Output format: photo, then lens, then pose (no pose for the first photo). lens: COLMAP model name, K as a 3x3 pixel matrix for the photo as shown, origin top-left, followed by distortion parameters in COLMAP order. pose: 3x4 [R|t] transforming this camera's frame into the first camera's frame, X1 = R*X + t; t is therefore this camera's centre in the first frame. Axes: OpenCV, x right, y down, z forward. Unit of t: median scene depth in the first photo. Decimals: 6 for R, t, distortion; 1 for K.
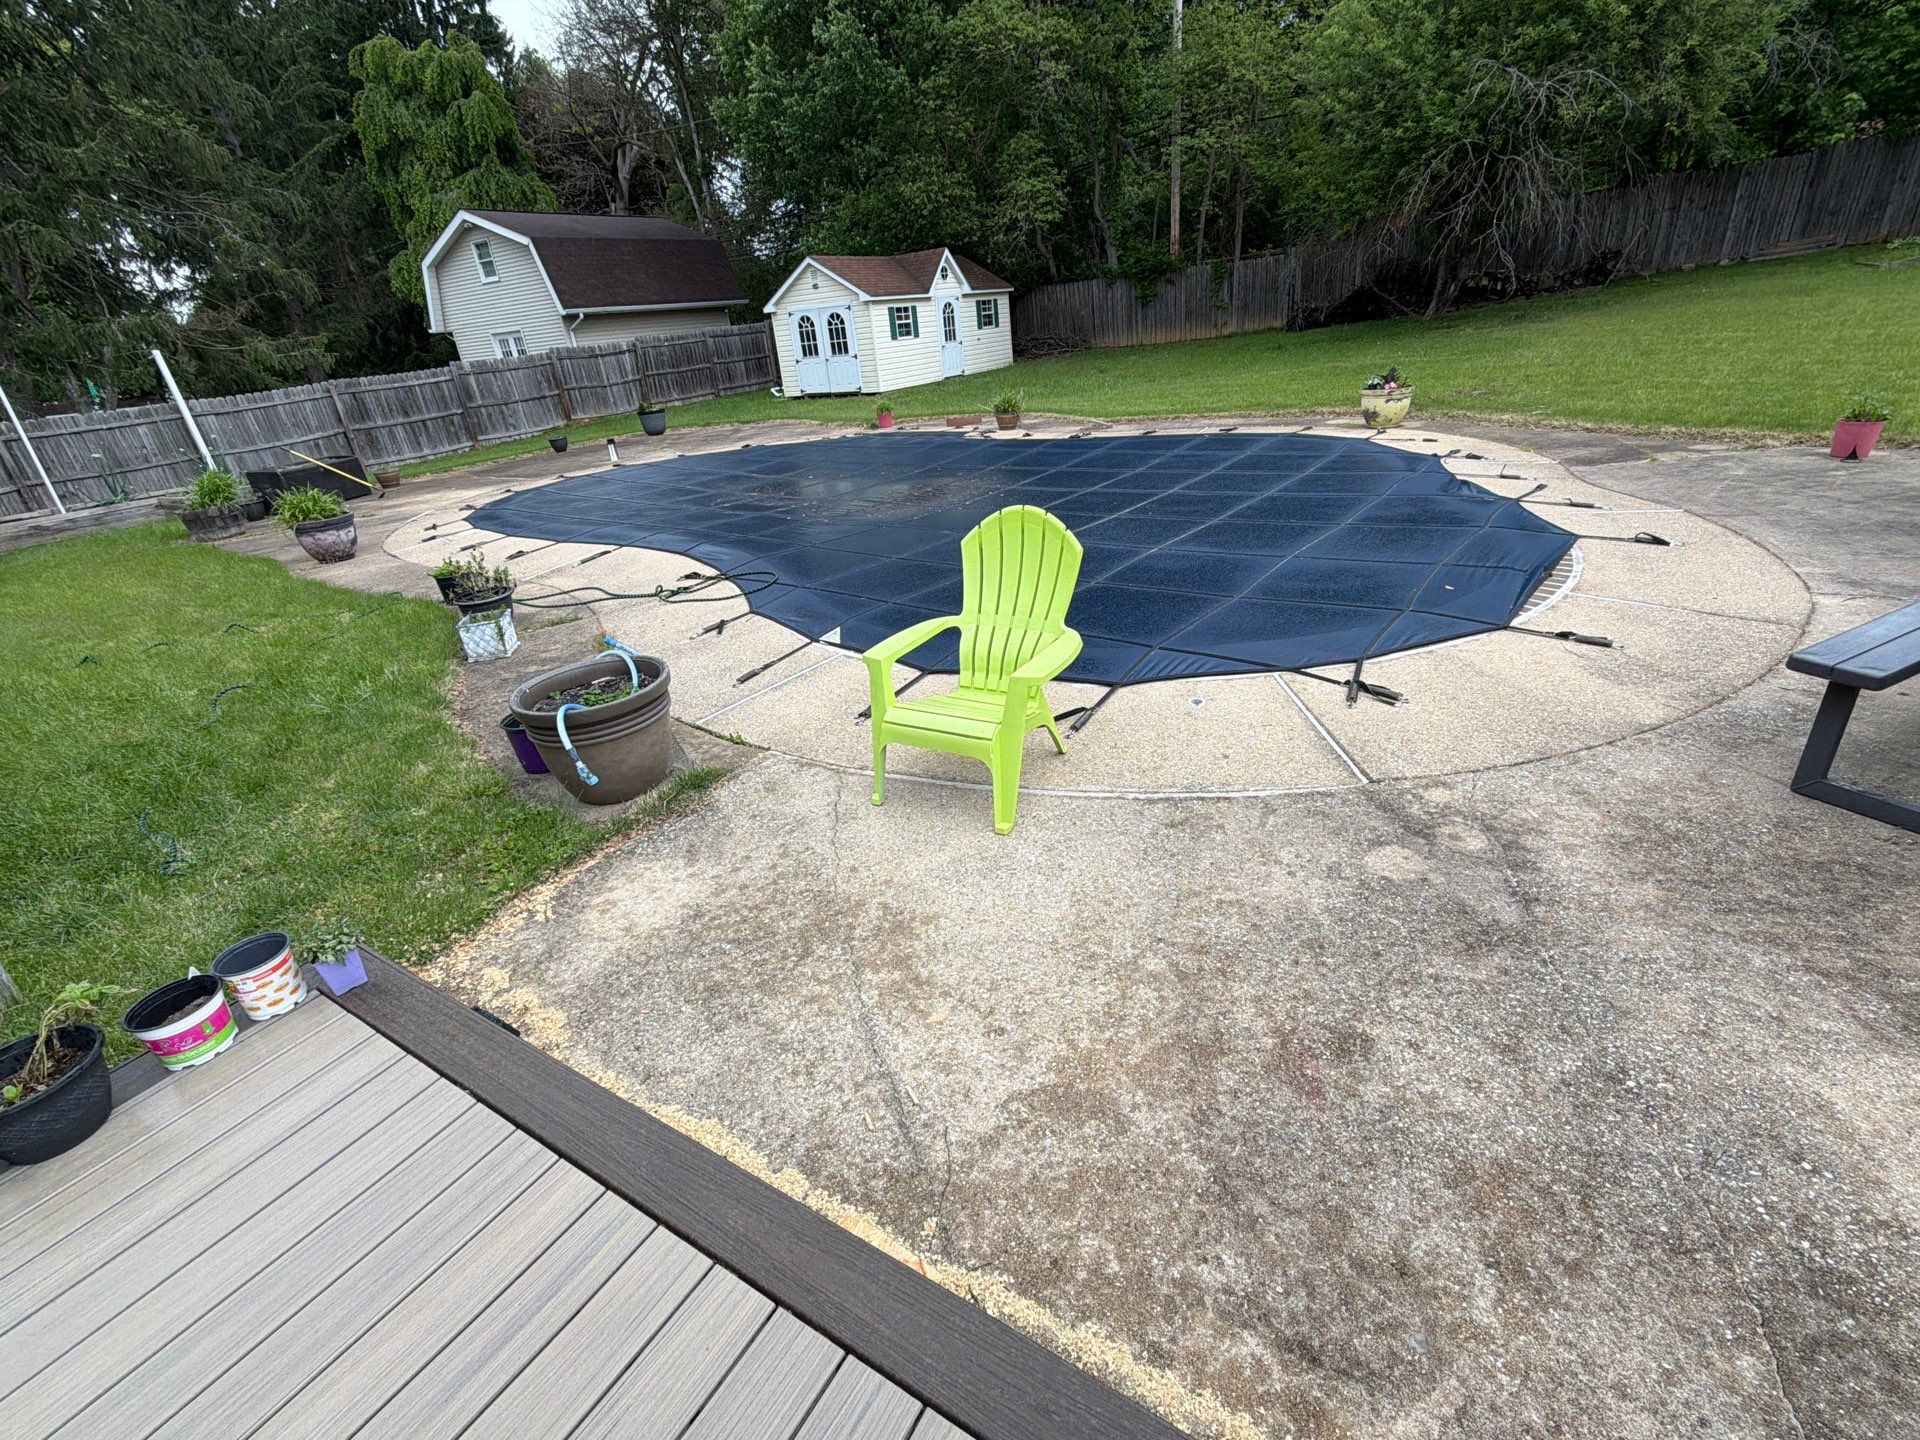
lens RADIAL K [[860.5, 0, 962.3], [0, 860.5, 722.4], [0, 0, 1]] dist [0.000485, -0.000561]
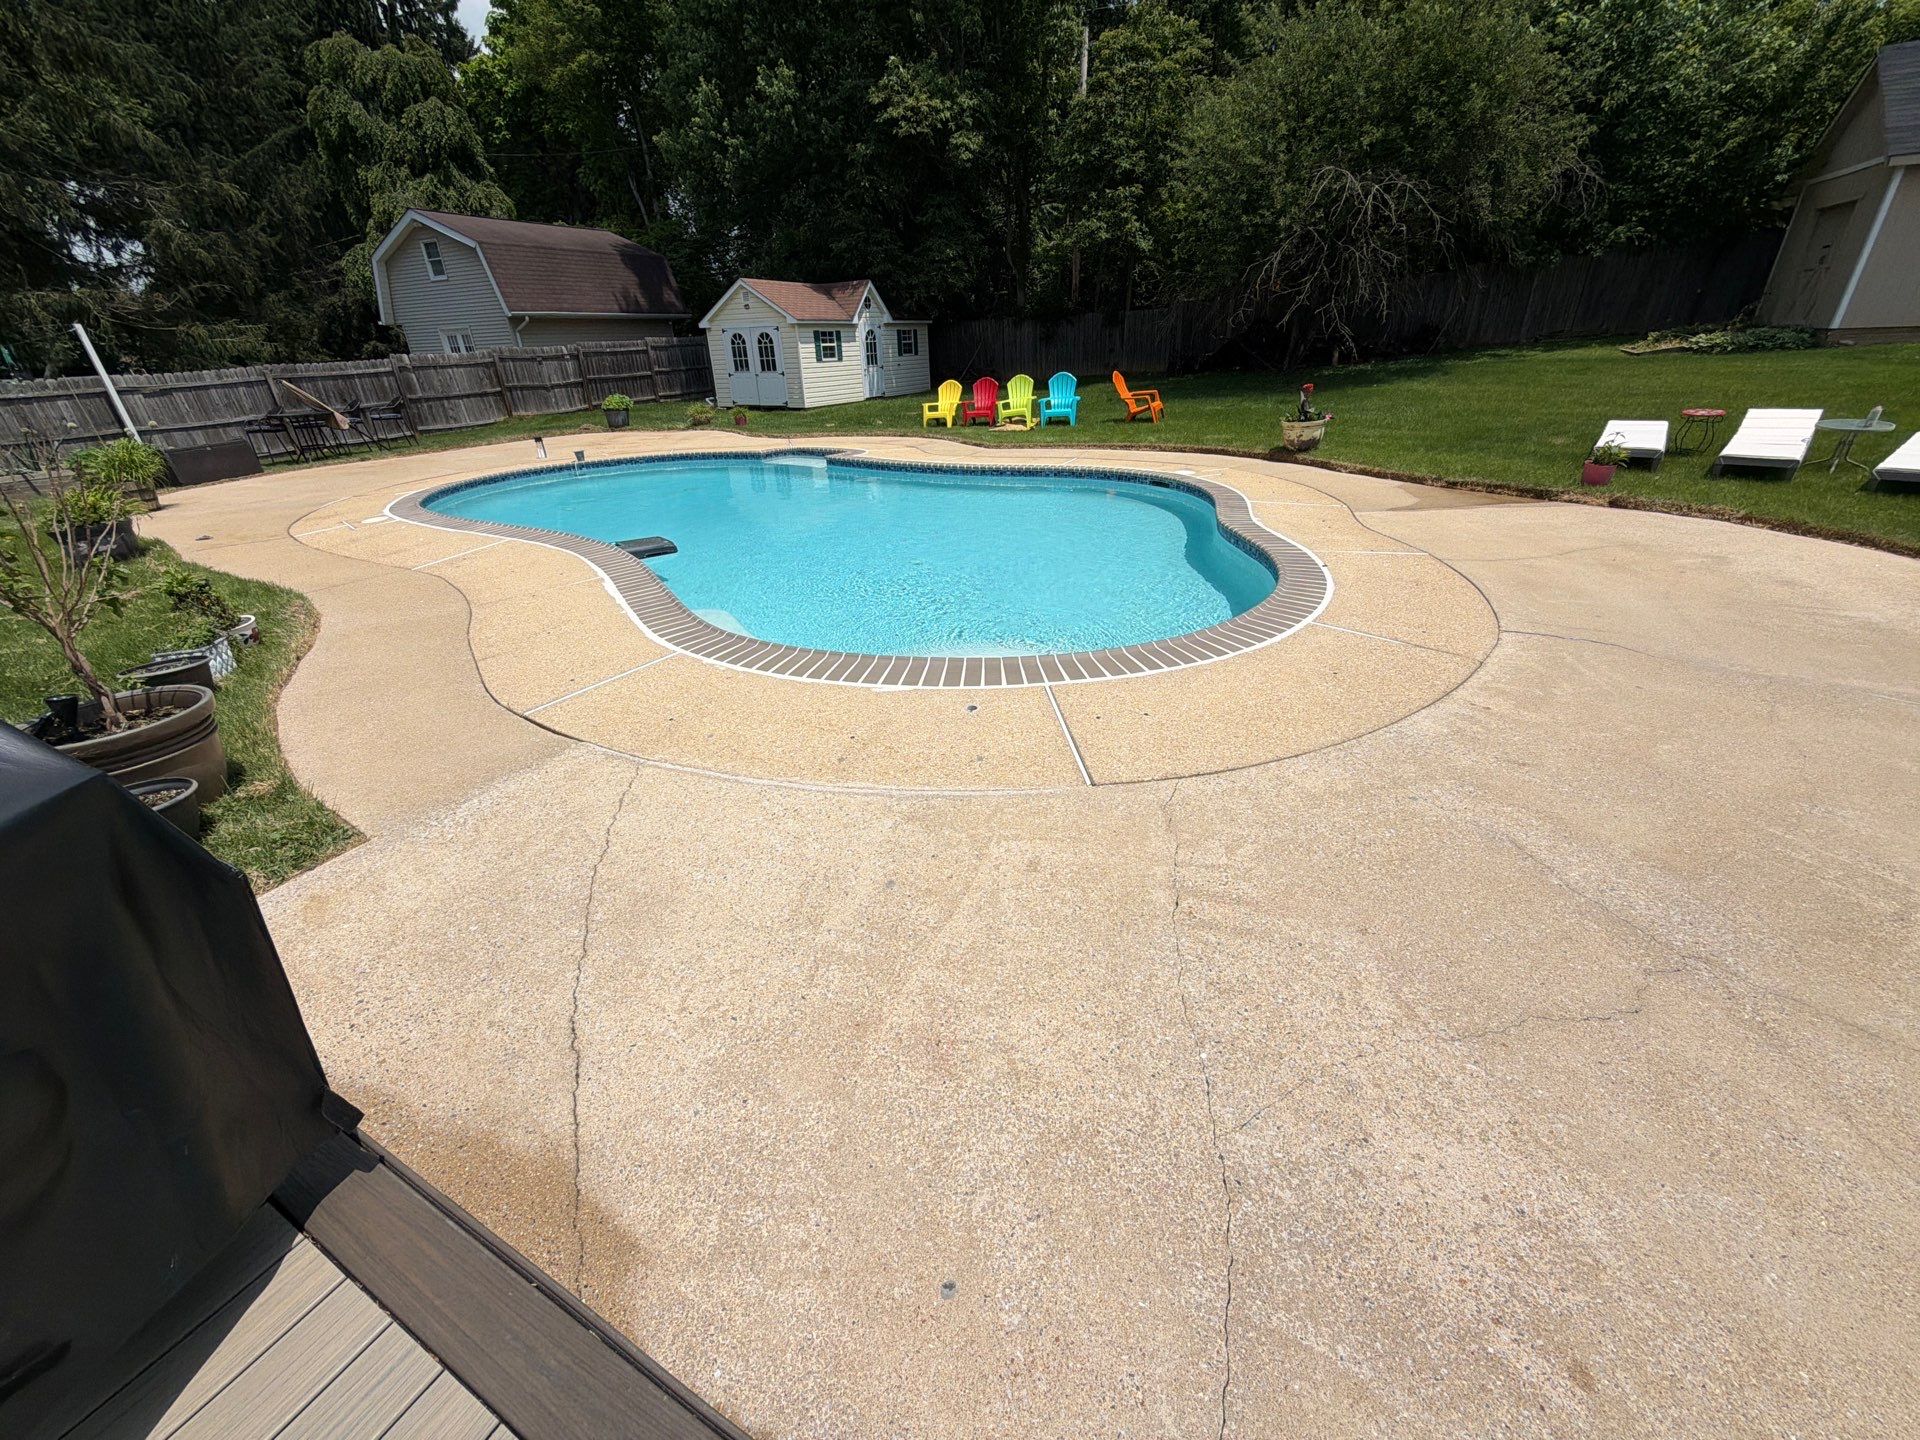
lens RADIAL K [[765.0, 0, 965.2], [0, 765.0, 715.2], [0, 0, 1]] dist [0.000660, -0.000092]
pose [[0.995952, 0.025552, 0.086174, 0.144800], [-0.026479, 0.999603, 0.009631, -0.019921], [-0.085894, -0.011874, 0.996234, 0.005992]]
